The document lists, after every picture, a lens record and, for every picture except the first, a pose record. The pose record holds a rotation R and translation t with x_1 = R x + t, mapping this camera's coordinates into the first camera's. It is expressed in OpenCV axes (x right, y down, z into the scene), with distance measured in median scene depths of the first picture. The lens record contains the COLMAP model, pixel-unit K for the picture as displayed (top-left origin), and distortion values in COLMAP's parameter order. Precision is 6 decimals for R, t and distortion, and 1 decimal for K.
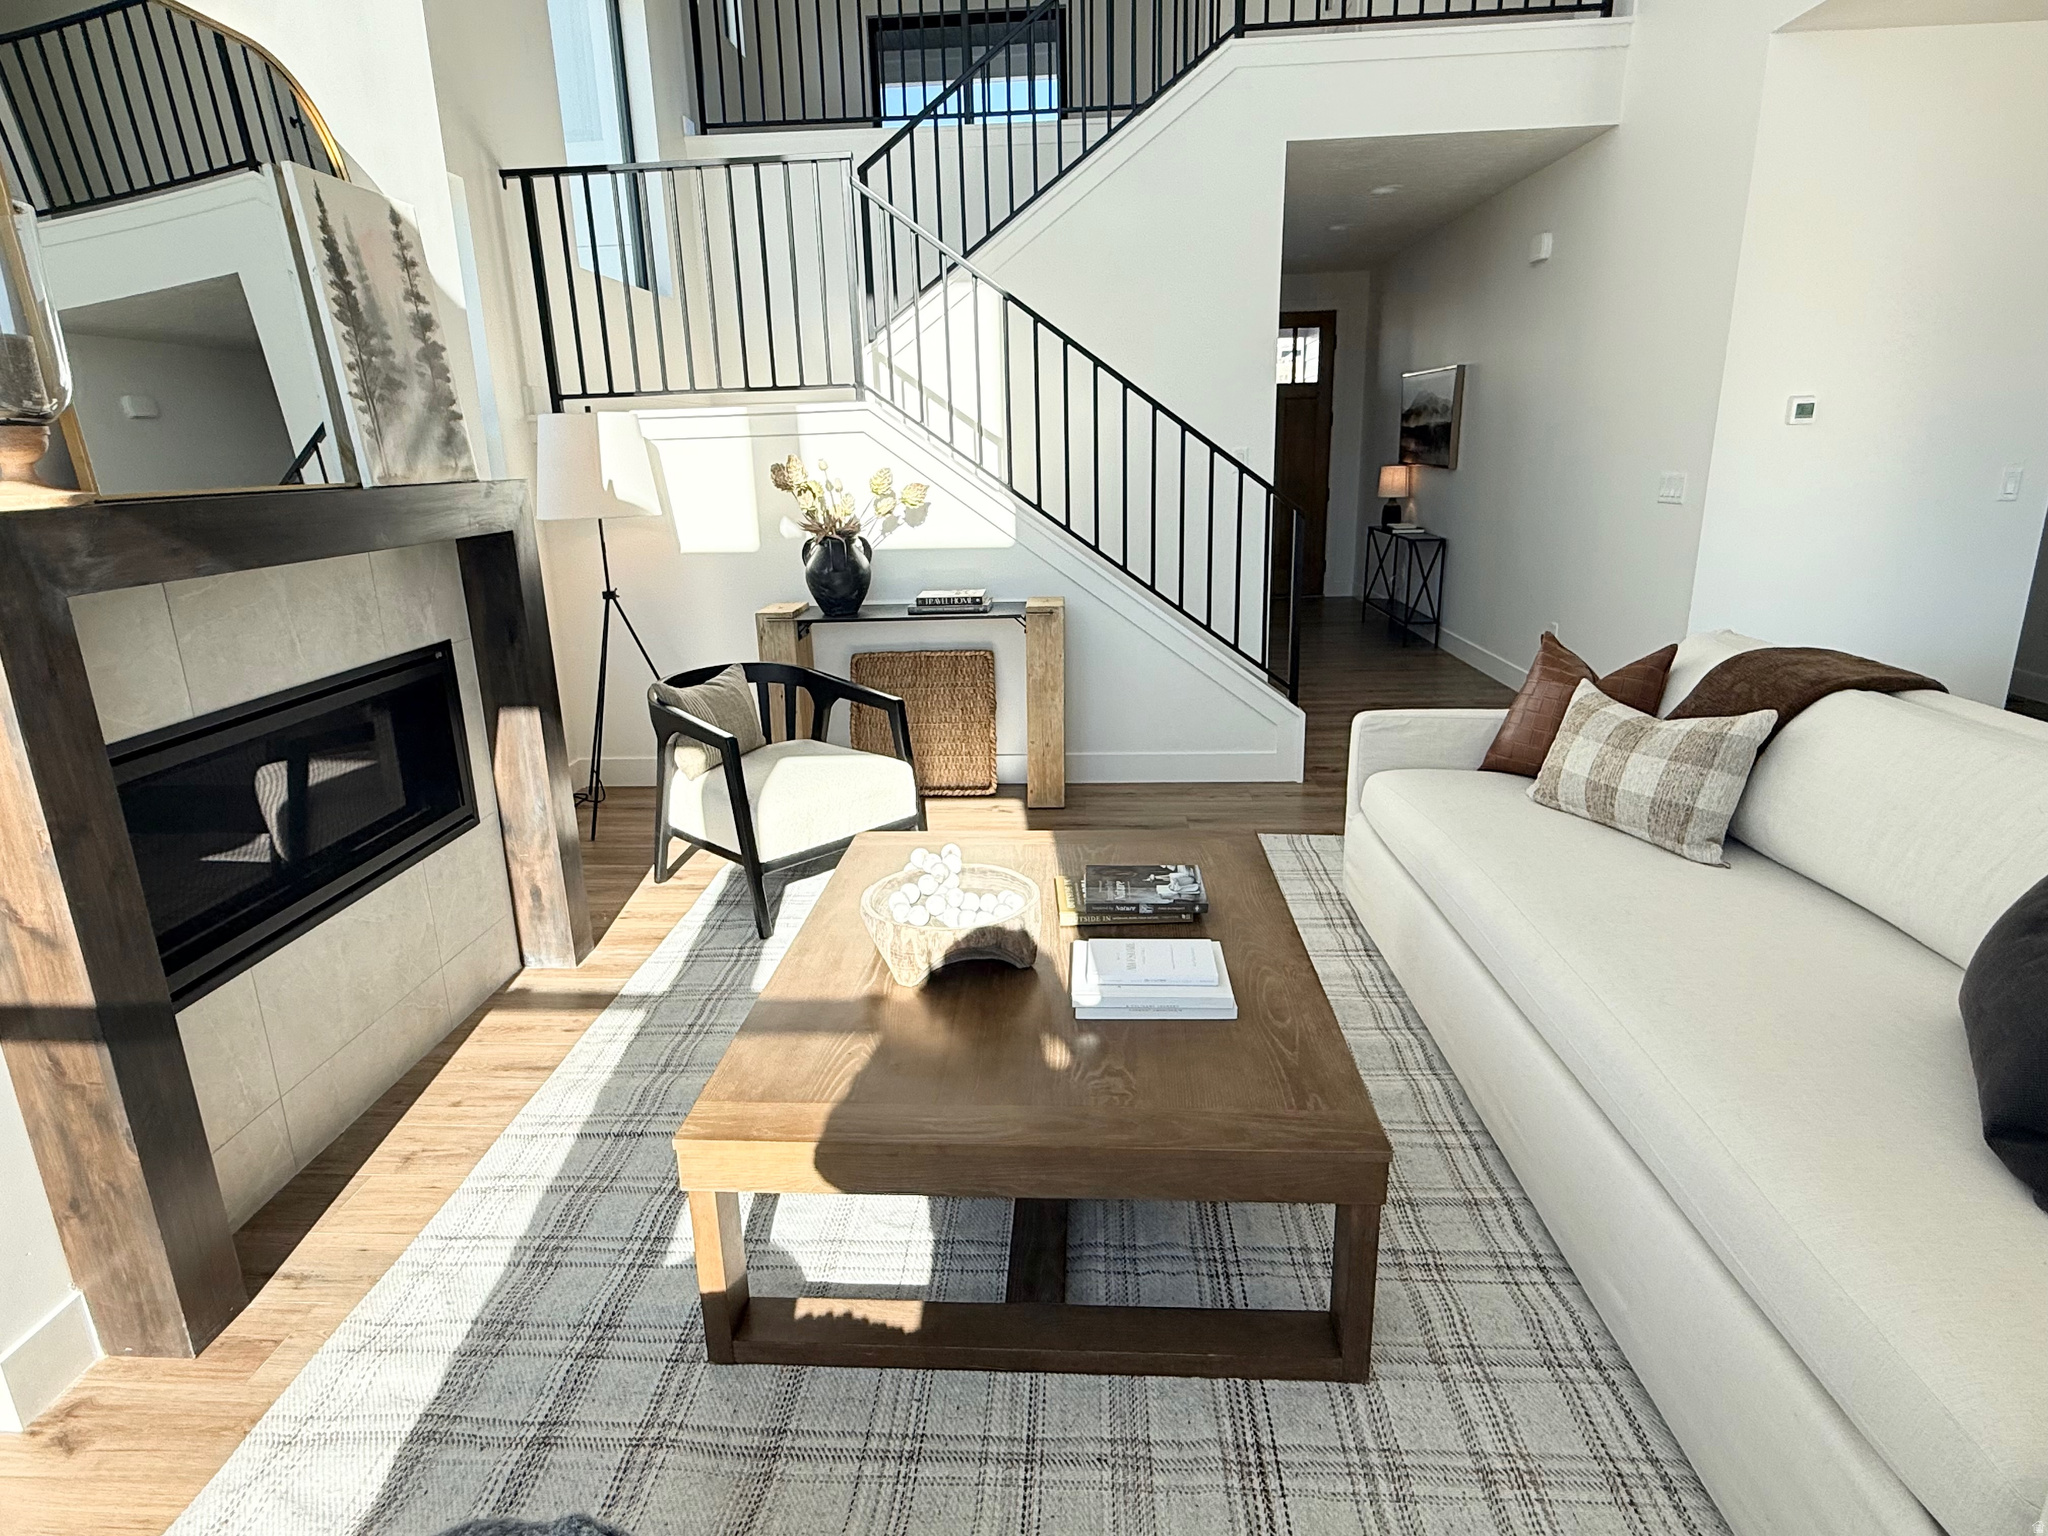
lens RADIAL K [[1128.1, 0, 1024.0], [0, 1128.1, 768.0], [0, 0, 1]] dist [-0.002704, -0.000168]
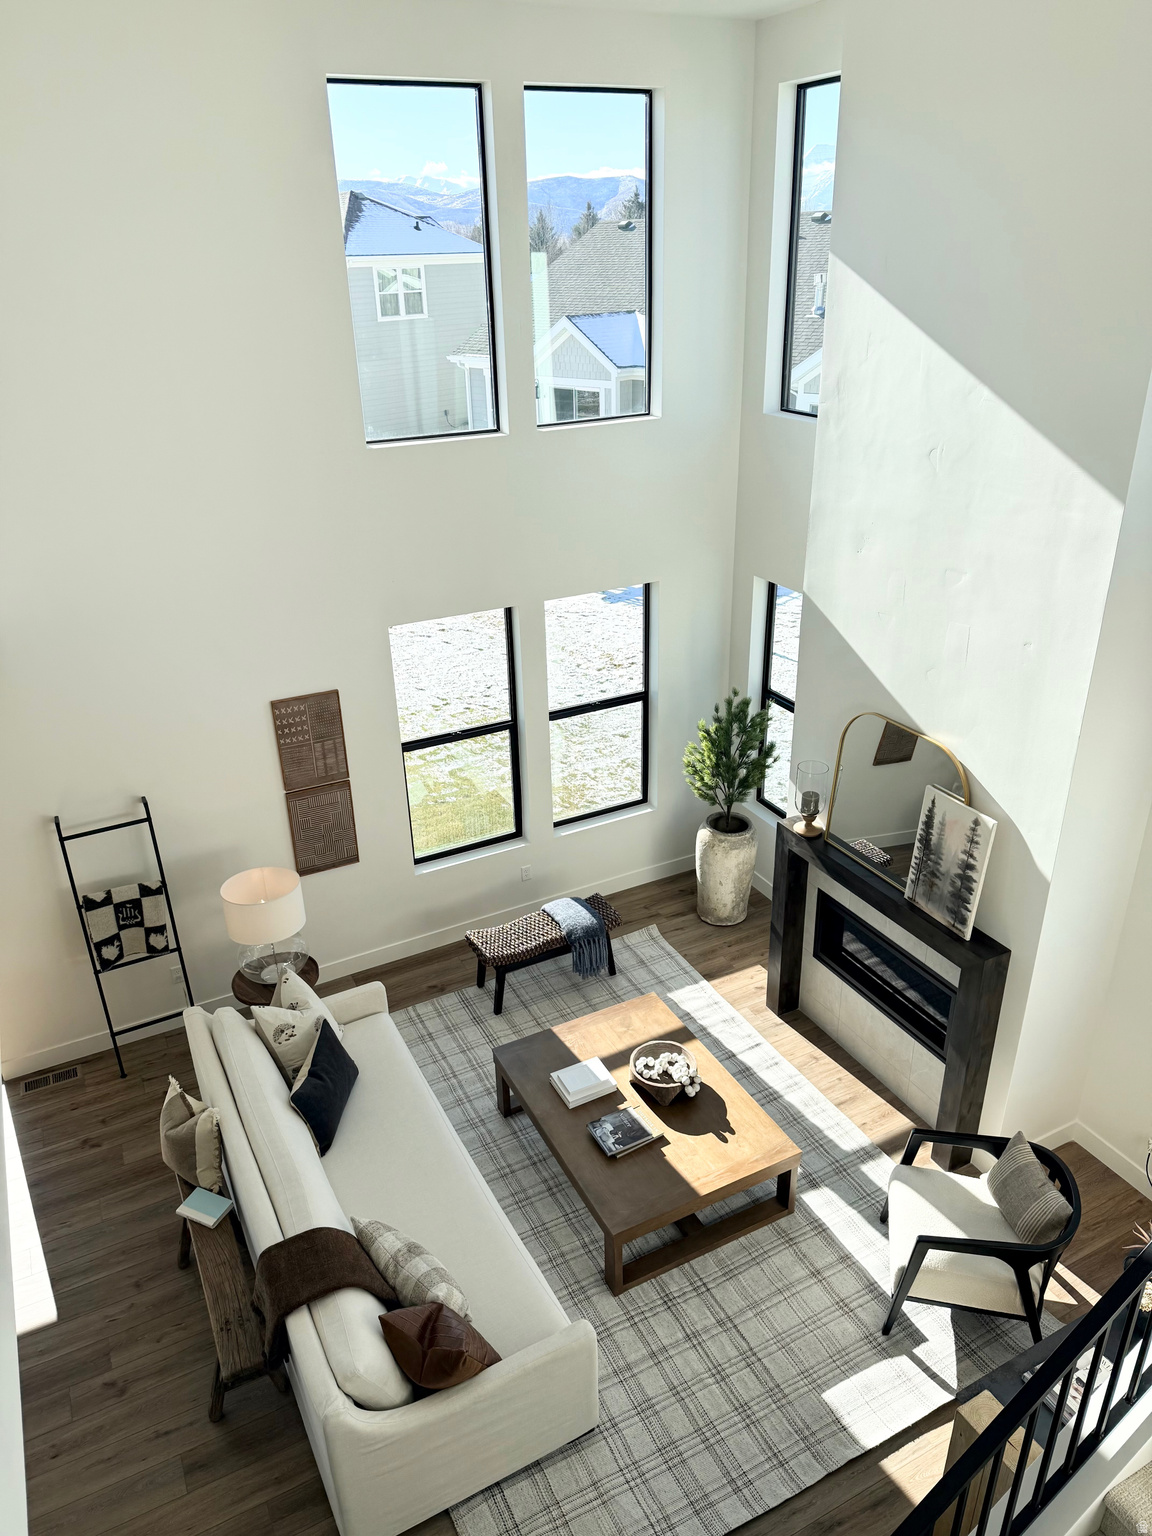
lens RADIAL K [[1072.0, 0, 576.0], [0, 1072.0, 768.0], [0, 0, 1]] dist [0.167709, -0.351759]
pose [[-0.863008, 0.261763, -0.432084, 0.899600], [-0.091301, 0.760393, 0.643014, -1.771552], [0.496871, 0.594376, -0.632326, 1.832859]]
